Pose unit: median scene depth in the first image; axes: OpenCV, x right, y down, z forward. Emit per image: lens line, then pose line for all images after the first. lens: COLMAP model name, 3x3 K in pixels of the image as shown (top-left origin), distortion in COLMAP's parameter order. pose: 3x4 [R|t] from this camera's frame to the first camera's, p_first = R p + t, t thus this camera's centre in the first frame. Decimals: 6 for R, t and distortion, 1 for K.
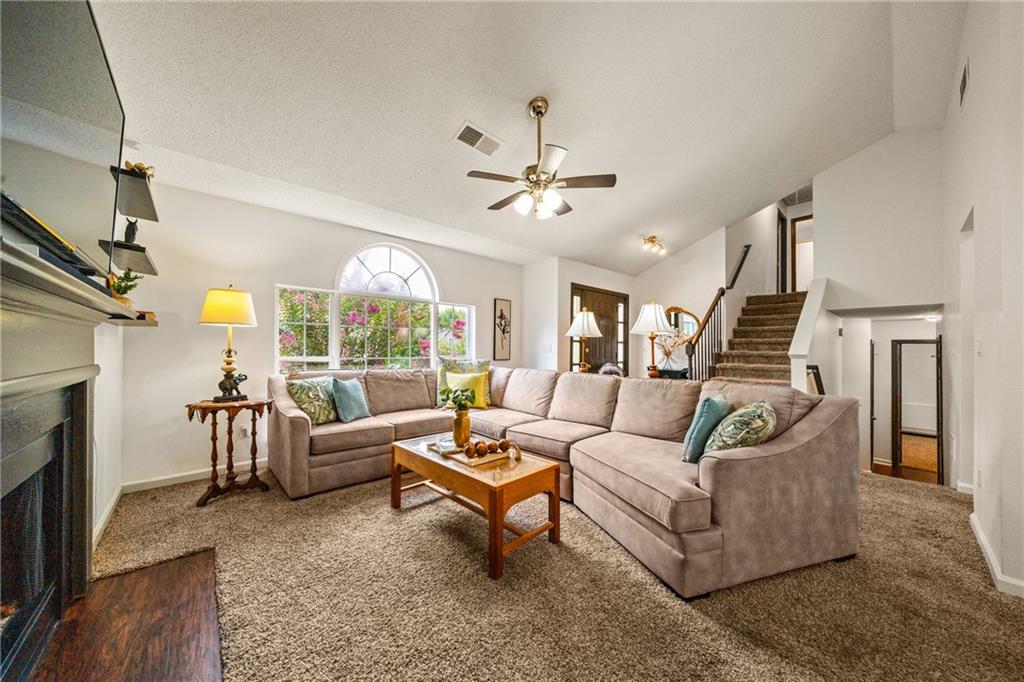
lens RADIAL K [[349.0, 0, 508.5], [0, 349.0, 348.4], [0, 0, 1]] dist [-0.004280, -0.000019]
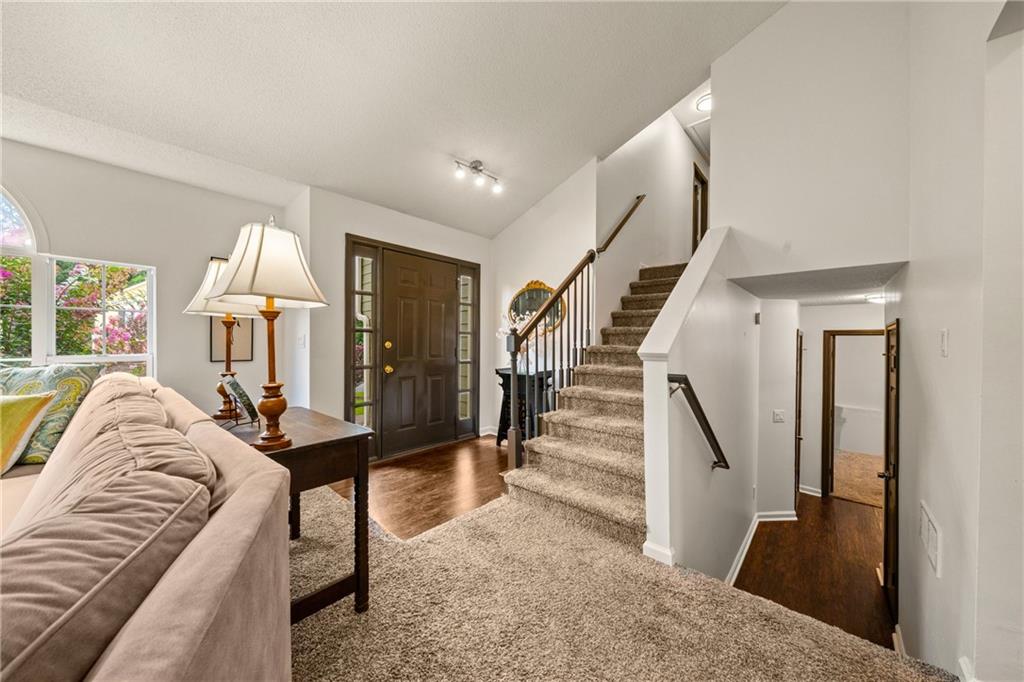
lens RADIAL K [[351.3, 0, 508.4], [0, 351.3, 348.8], [0, 0, 1]] dist [-0.000008, -0.000002]
pose [[0.994705, -0.001789, 0.102757, 0.395469], [-0.000163, 0.999820, 0.018982, 0.001083], [-0.102772, -0.018898, 0.994525, 0.357117]]
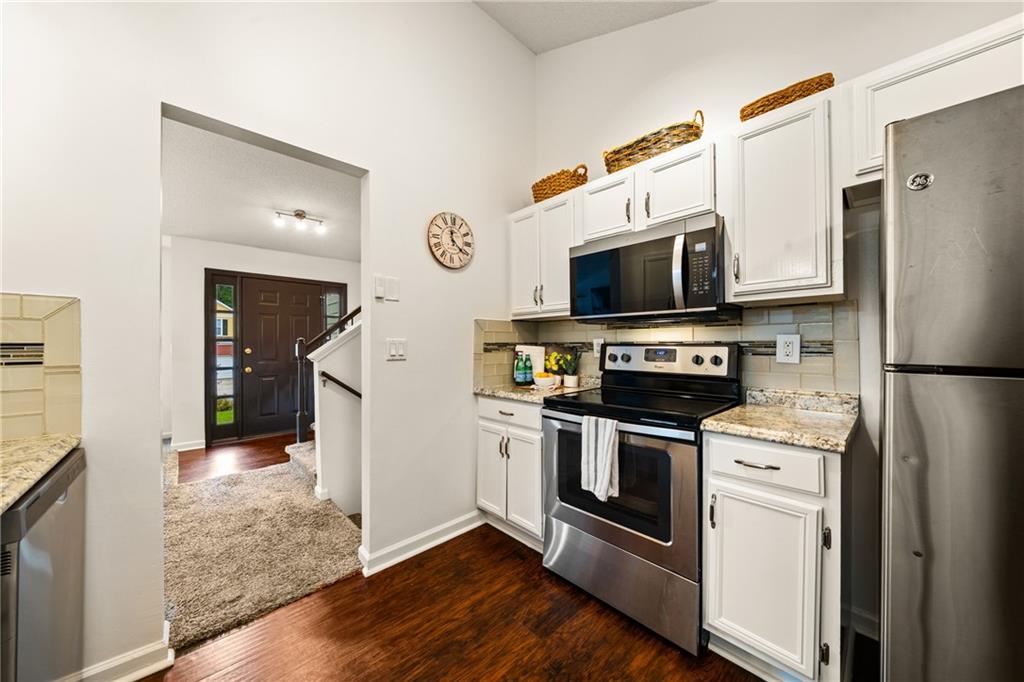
lens RADIAL K [[349.0, 0, 508.5], [0, 349.0, 348.4], [0, 0, 1]] dist [-0.004280, -0.000019]
pose [[0.999103, -0.010561, 0.041010, 0.842867], [0.009990, 0.999851, 0.014092, -0.006141], [-0.041153, -0.013670, 0.999059, 0.162344]]
